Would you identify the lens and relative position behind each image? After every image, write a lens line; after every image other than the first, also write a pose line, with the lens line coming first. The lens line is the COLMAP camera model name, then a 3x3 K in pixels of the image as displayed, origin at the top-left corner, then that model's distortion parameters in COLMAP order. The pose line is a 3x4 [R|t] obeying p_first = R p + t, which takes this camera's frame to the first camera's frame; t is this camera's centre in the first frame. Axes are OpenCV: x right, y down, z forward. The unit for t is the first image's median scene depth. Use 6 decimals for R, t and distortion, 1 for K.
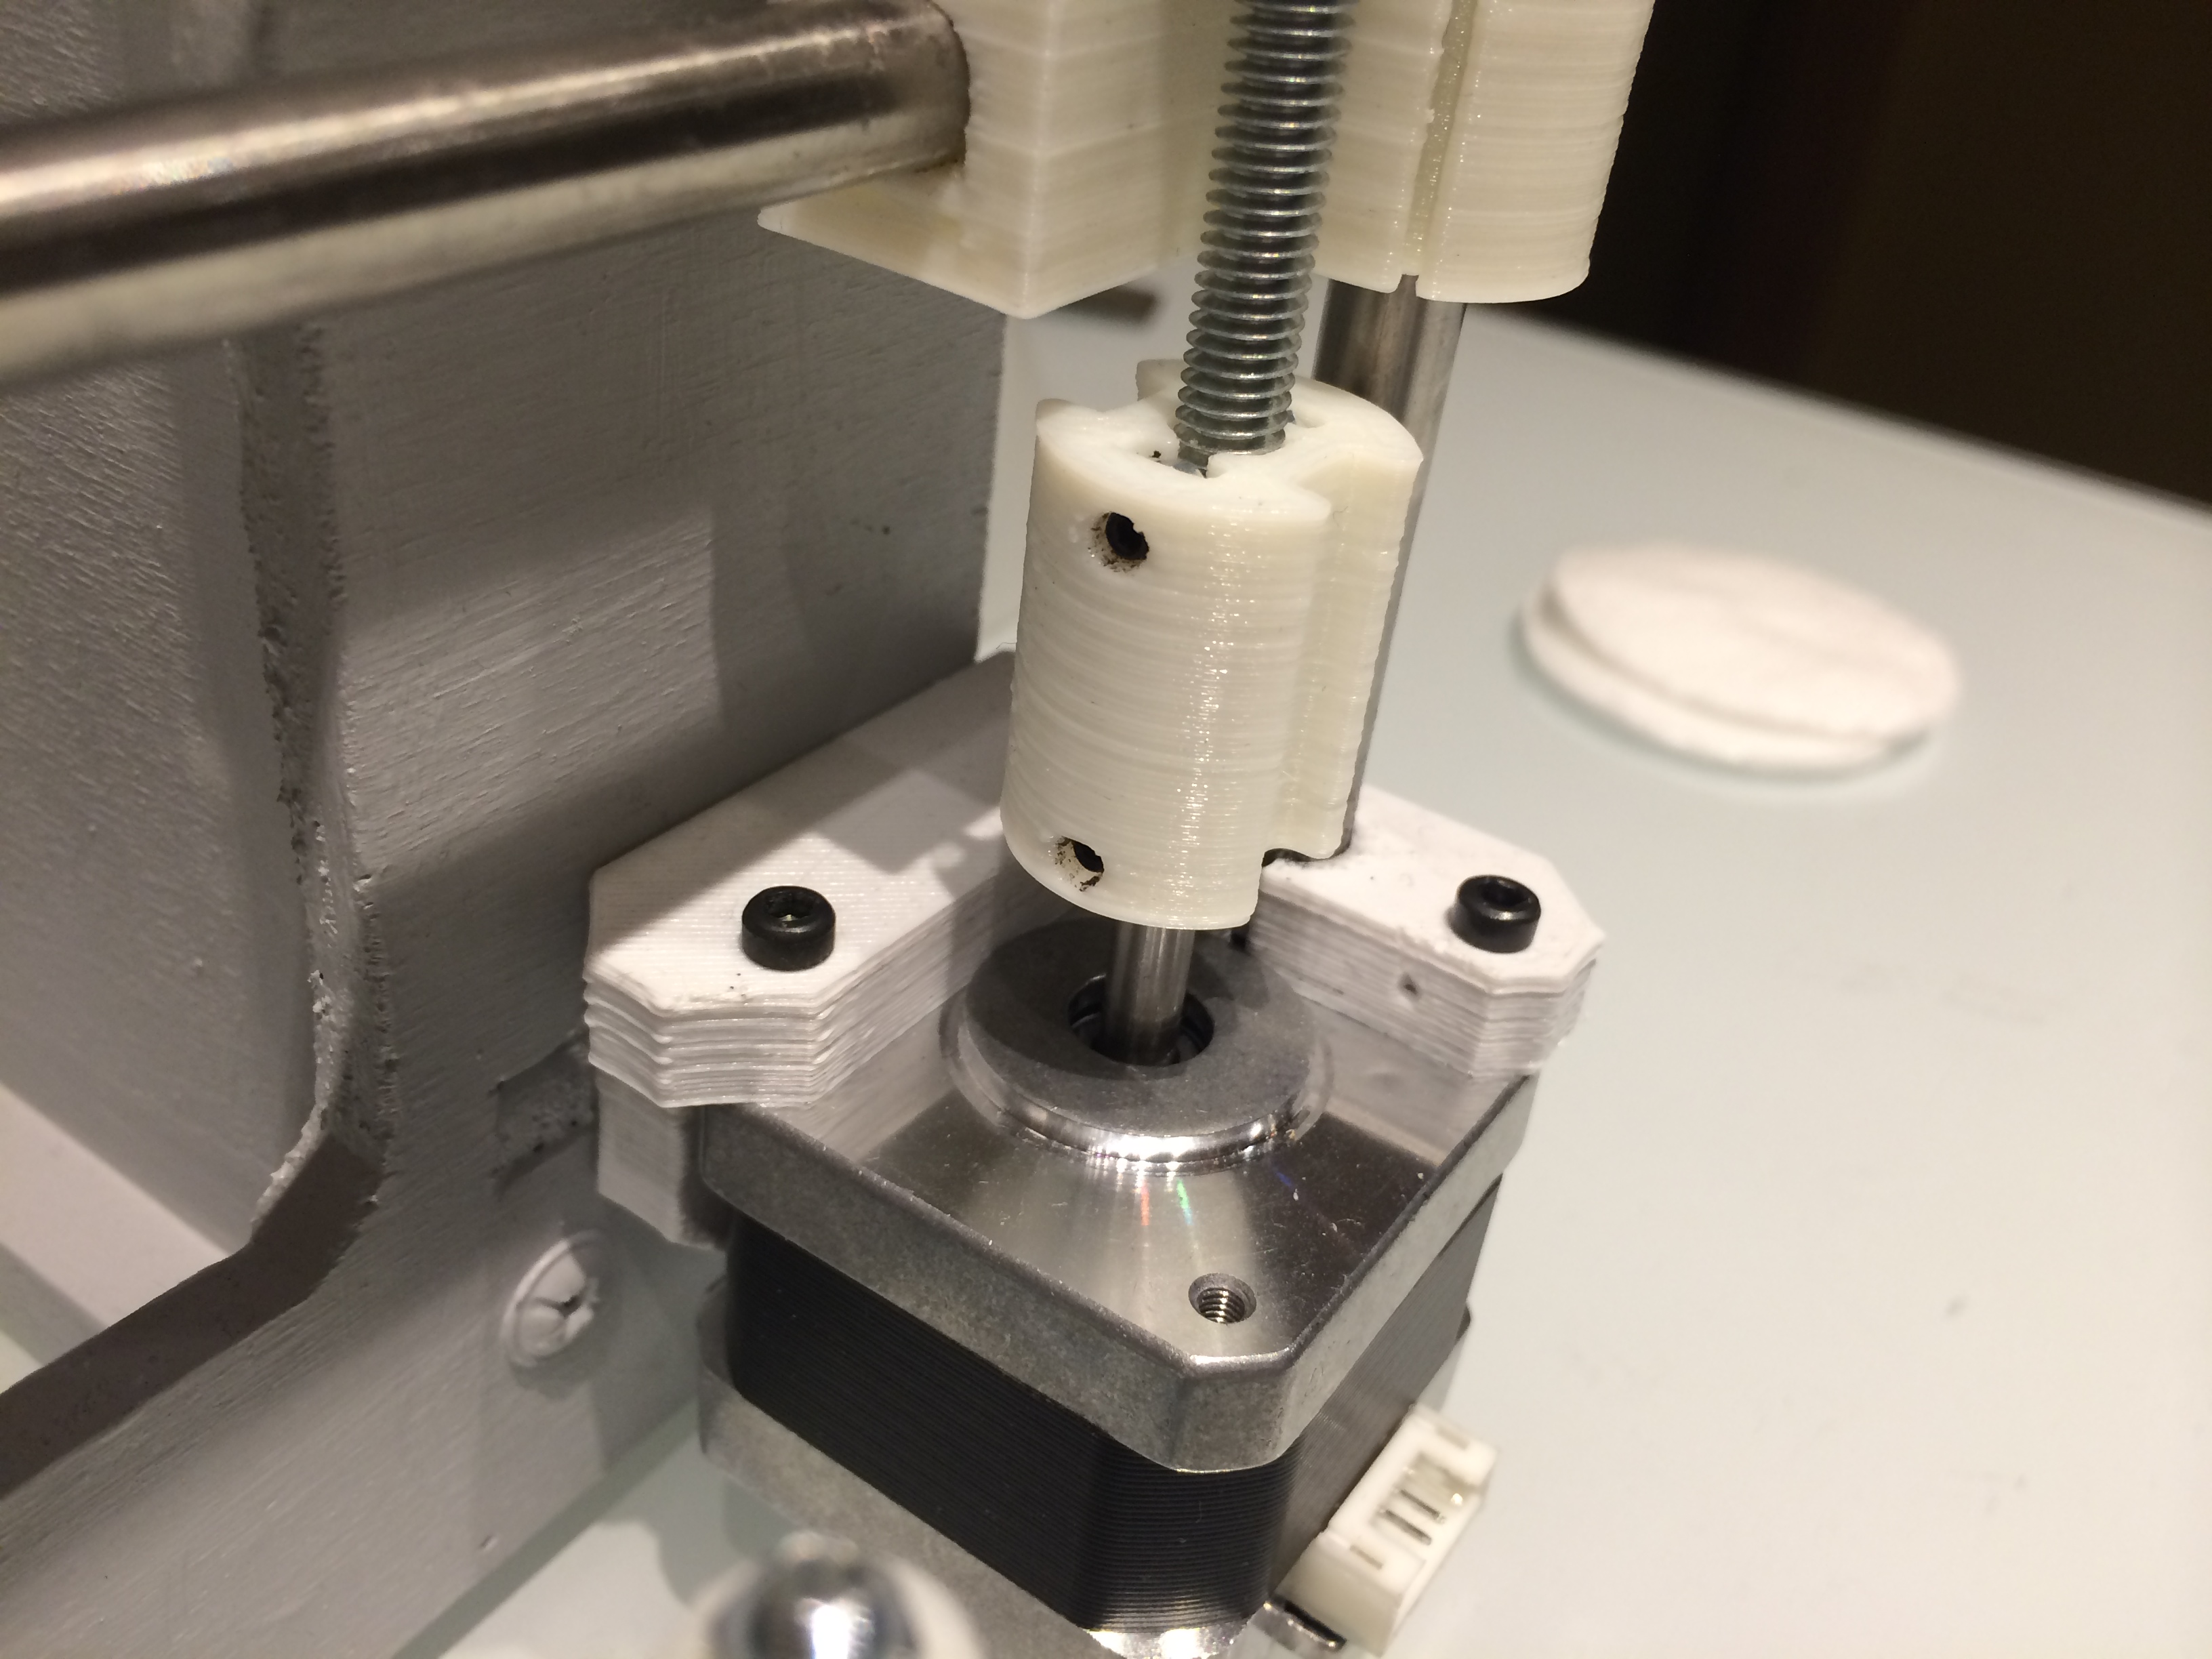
lens RADIAL K [[1929.6, 0, 1106.0], [0, 1929.6, 829.5], [0, 0, 1]] dist [0.069252, -0.002250]
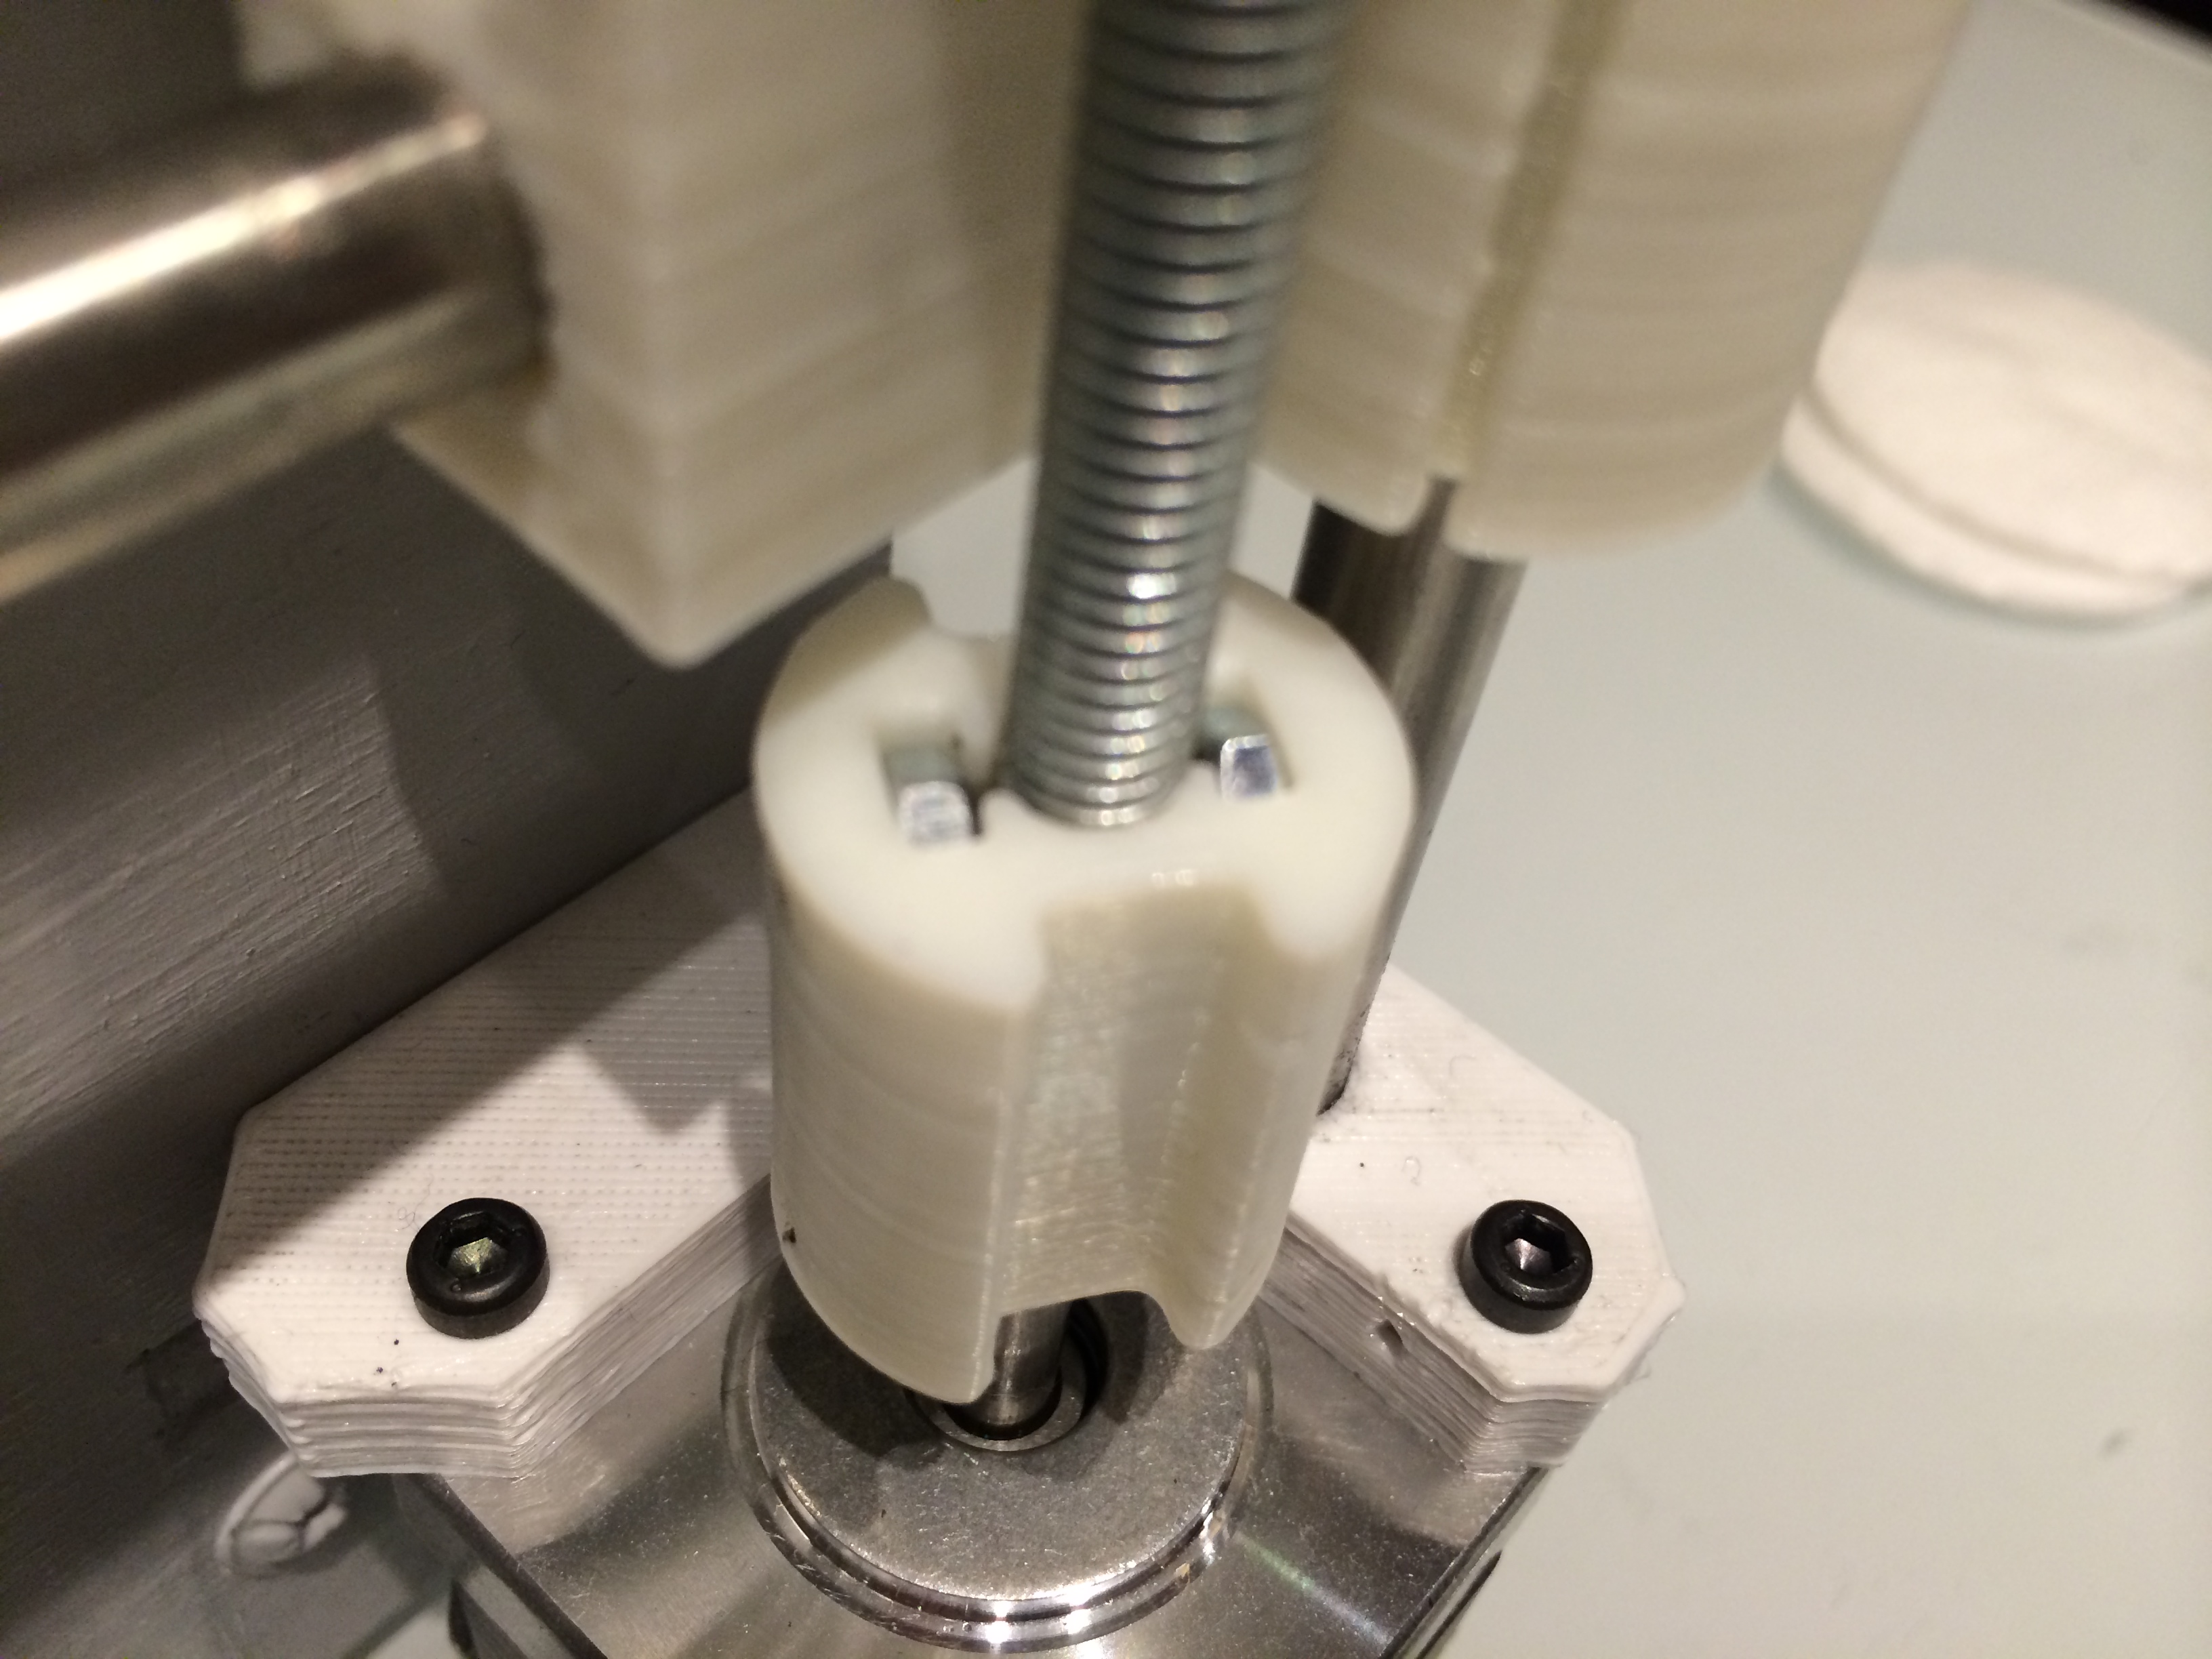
lens RADIAL K [[1964.7, 0, 1106.0], [0, 1964.7, 829.5], [0, 0, 1]] dist [0.084785, -0.155496]
pose [[0.991607, 0.095982, -0.086617, 0.105665], [-0.070780, 0.963669, 0.257552, -0.296120], [0.108190, -0.249260, 0.962374, 0.366117]]
